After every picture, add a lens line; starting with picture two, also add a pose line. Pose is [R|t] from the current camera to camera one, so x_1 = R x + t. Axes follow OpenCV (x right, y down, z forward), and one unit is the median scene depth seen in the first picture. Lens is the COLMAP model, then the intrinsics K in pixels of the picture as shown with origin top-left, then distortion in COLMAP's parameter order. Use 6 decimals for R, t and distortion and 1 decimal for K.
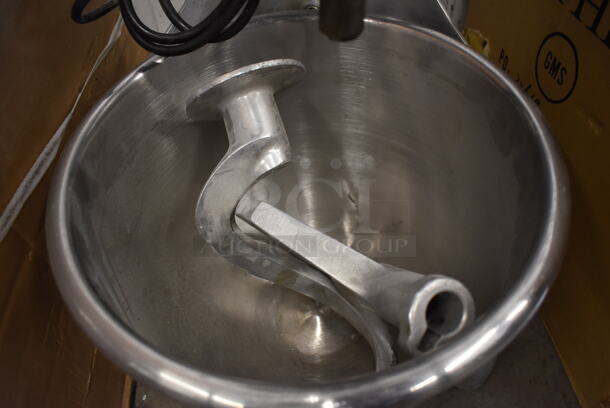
lens RADIAL K [[467.2, 0, 305.0], [0, 467.2, 204.0], [0, 0, 1]] dist [-0.105709, 0.007833]
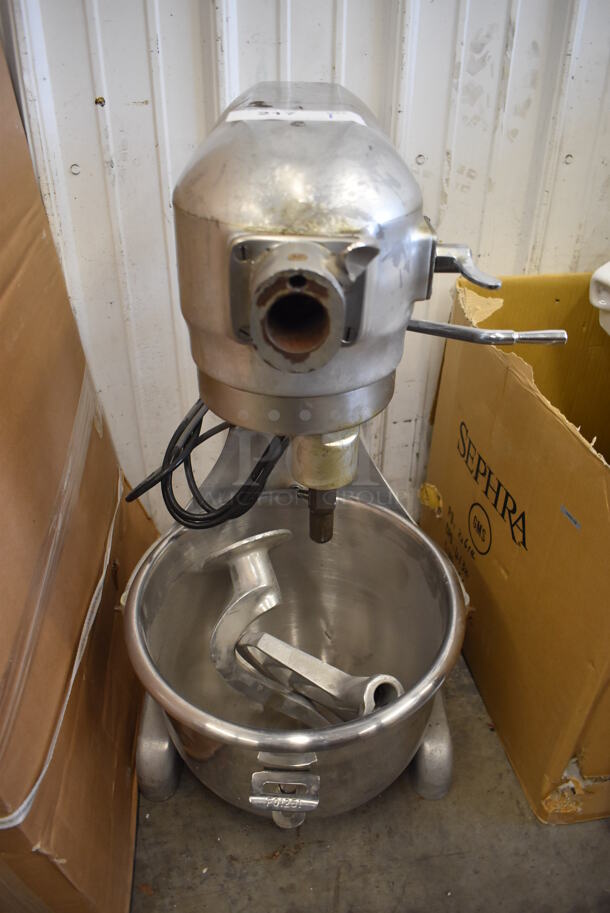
lens RADIAL K [[699.3, 0, 305.0], [0, 699.3, 456.5], [0, 0, 1]] dist [-0.105709, 0.007833]
pose [[0.997619, 0.003718, 0.068863, -0.107228], [0.015973, 0.958933, -0.283181, 0.071070], [-0.067088, 0.283607, 0.956591, -1.067651]]
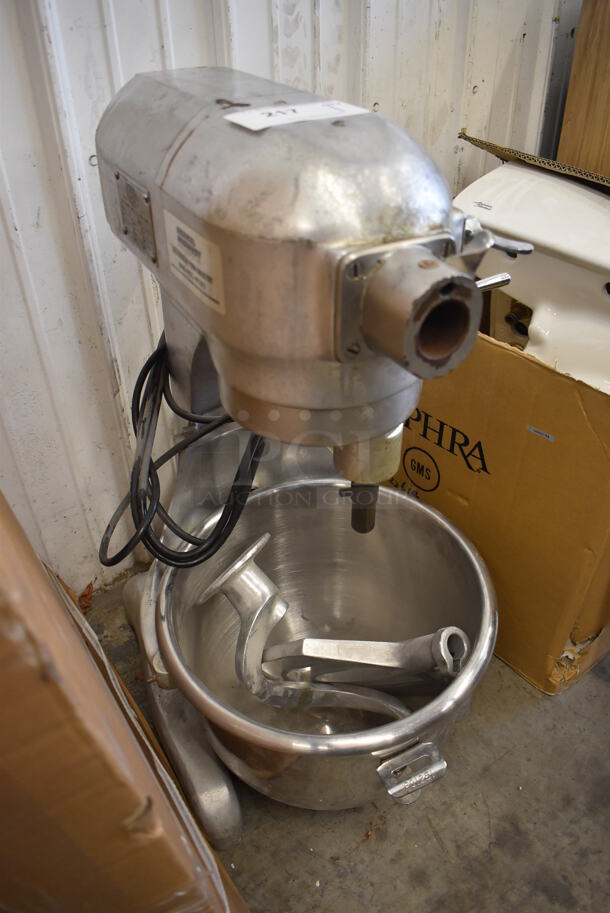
lens RADIAL K [[701.1, 0, 305.0], [0, 701.1, 456.5], [0, 0, 1]] dist [-0.106832, 0.013709]
pose [[0.850698, -0.307460, 0.426358, -0.731616], [0.398997, 0.905742, -0.142947, -0.182074], [-0.342219, 0.291720, 0.893188, -0.923756]]
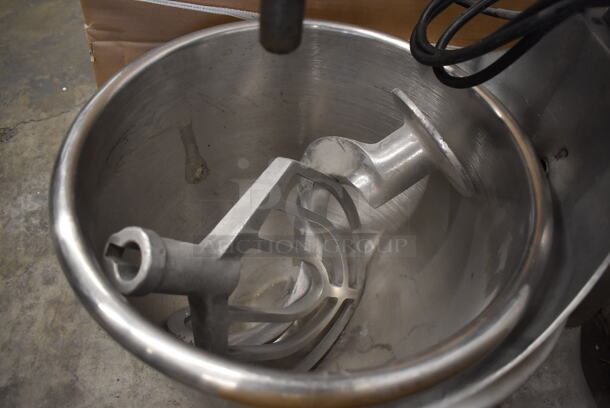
lens RADIAL K [[467.2, 0, 305.0], [0, 467.2, 204.0], [0, 0, 1]] dist [-0.105709, 0.007833]
pose [[0.057281, 0.826375, -0.560200, 0.555772], [-0.850905, 0.333903, 0.405548, -0.396758], [0.522187, 0.453447, 0.722293, 0.221236]]
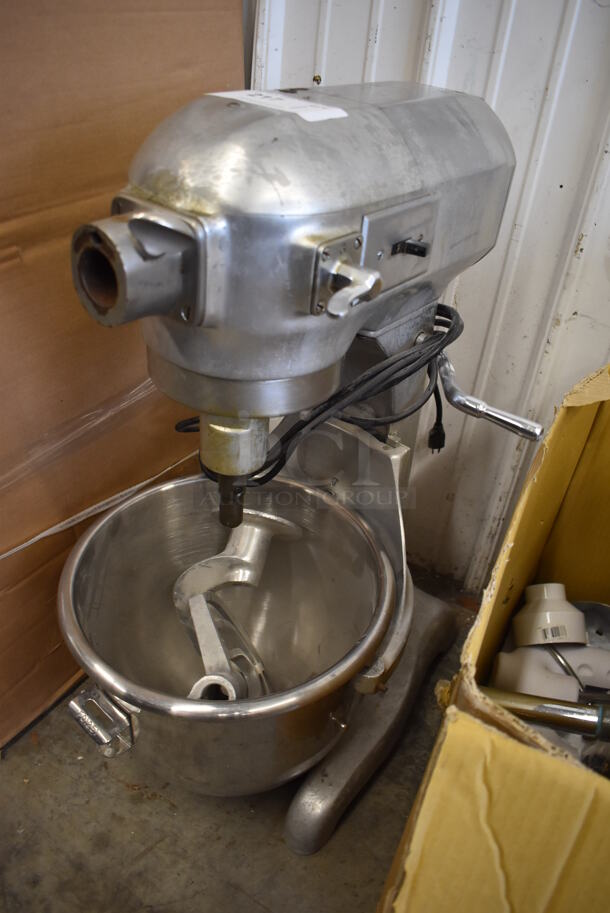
lens RADIAL K [[699.3, 0, 305.0], [0, 699.3, 456.5], [0, 0, 1]] dist [-0.105709, 0.007833]
pose [[0.808055, 0.420407, -0.412681, 0.805725], [-0.517894, 0.840819, -0.157509, -0.174356], [0.280772, 0.341001, 0.897154, -0.923609]]
